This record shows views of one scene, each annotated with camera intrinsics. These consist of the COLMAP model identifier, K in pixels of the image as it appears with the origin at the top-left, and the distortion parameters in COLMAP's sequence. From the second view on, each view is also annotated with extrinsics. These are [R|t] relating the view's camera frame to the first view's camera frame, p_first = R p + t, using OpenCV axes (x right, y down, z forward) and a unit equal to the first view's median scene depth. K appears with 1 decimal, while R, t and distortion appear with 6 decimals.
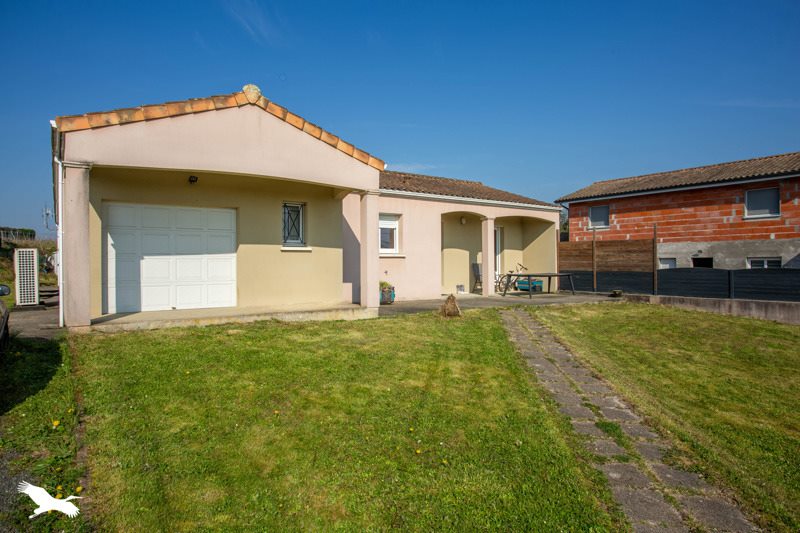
lens RADIAL K [[478.4, 0, 400.3], [0, 478.4, 261.8], [0, 0, 1]] dist [-0.001822, -0.000327]
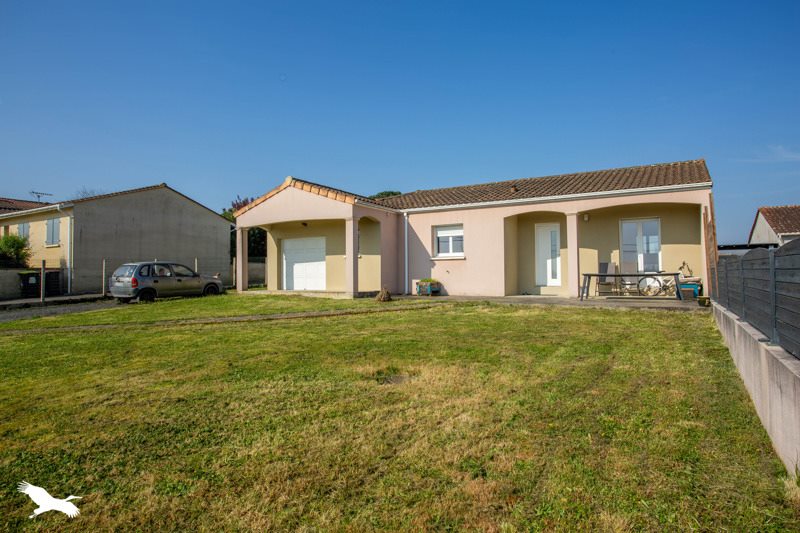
lens RADIAL K [[478.4, 0, 399.5], [0, 478.4, 270.8], [0, 0, 1]] dist [-0.001822, -0.000327]
pose [[0.405036, -0.009201, -0.914255, 1.426158], [0.007622, 0.999949, -0.006686, 0.035445], [0.914269, -0.004261, 0.405085, 0.507925]]
